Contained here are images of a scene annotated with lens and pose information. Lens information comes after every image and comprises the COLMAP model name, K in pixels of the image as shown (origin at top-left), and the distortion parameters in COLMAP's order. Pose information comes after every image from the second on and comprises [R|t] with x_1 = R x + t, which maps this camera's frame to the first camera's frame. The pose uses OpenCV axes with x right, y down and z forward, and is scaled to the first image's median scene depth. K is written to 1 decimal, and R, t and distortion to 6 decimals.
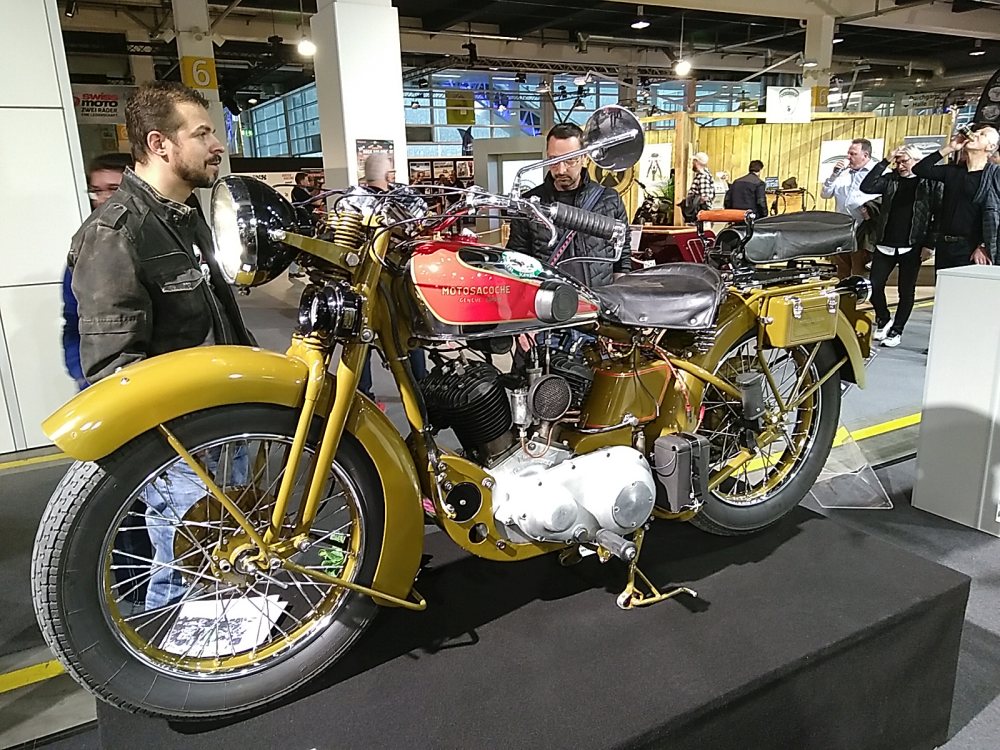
lens RADIAL K [[752.4, 0, 505.9], [0, 752.4, 371.2], [0, 0, 1]] dist [0.042439, -0.047330]
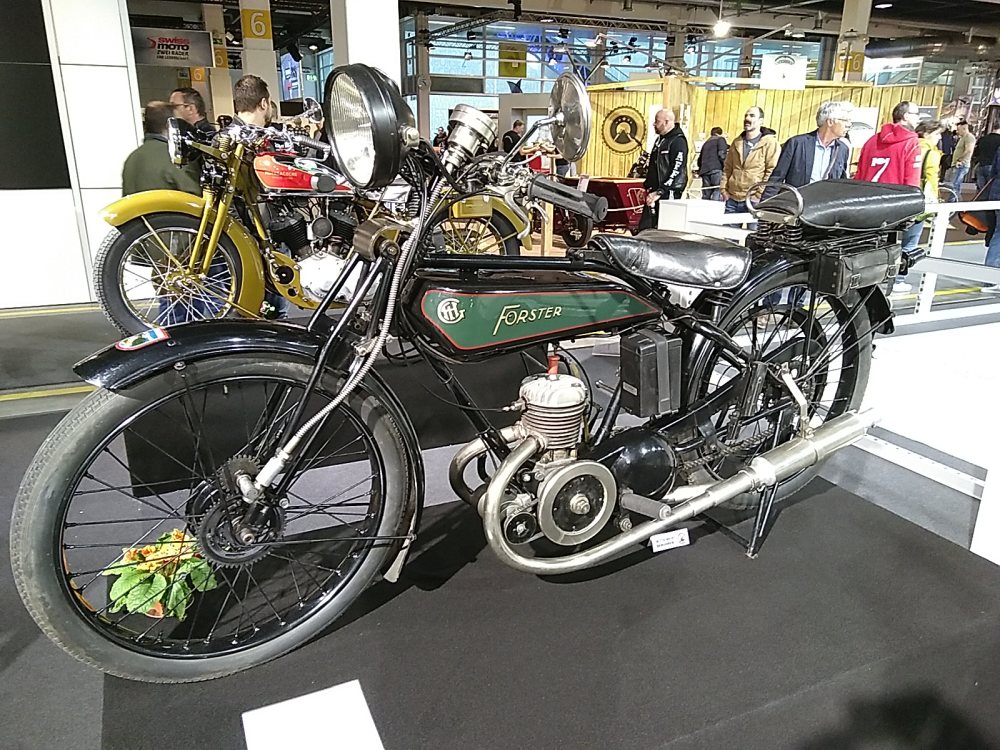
lens RADIAL K [[752.4, 0, 503.3], [0, 752.4, 379.4], [0, 0, 1]] dist [0.042439, -0.047330]
pose [[0.994710, 0.066553, -0.078243, 0.049576], [-0.061126, 0.995685, 0.069827, 0.018236], [0.082552, -0.064675, 0.994486, -0.073988]]
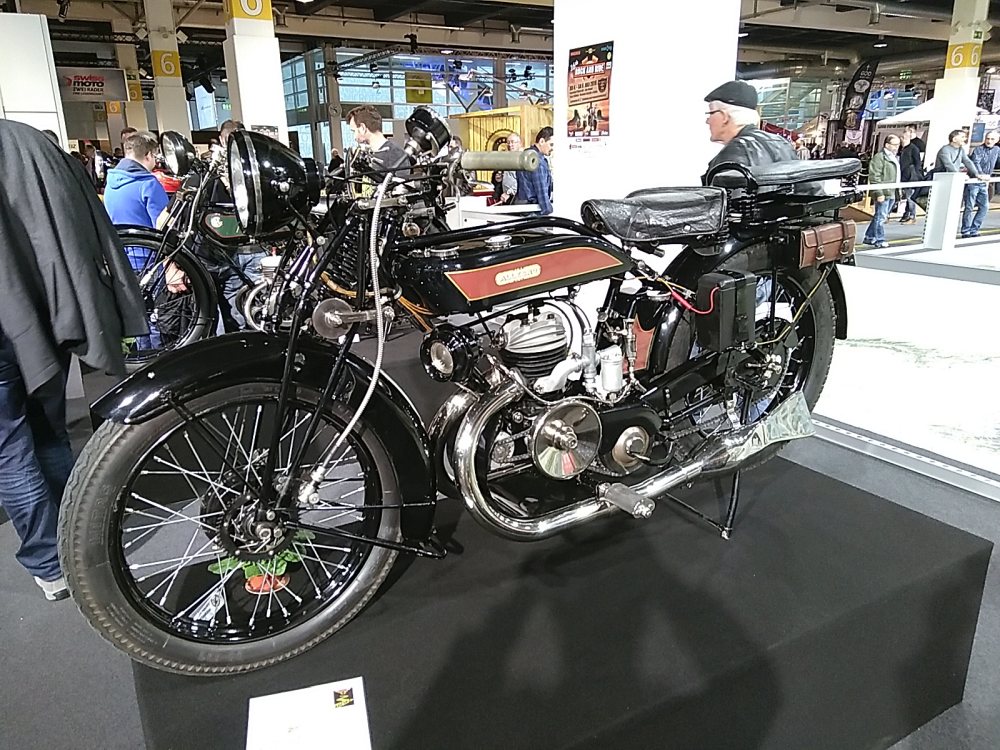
lens RADIAL K [[752.4, 0, 506.1], [0, 752.4, 372.4], [0, 0, 1]] dist [0.042439, -0.047330]
pose [[0.999902, 0.013534, 0.003638, 0.092237], [-0.013646, 0.999372, 0.032717, 0.038617], [-0.003193, -0.032763, 0.999458, -0.156987]]
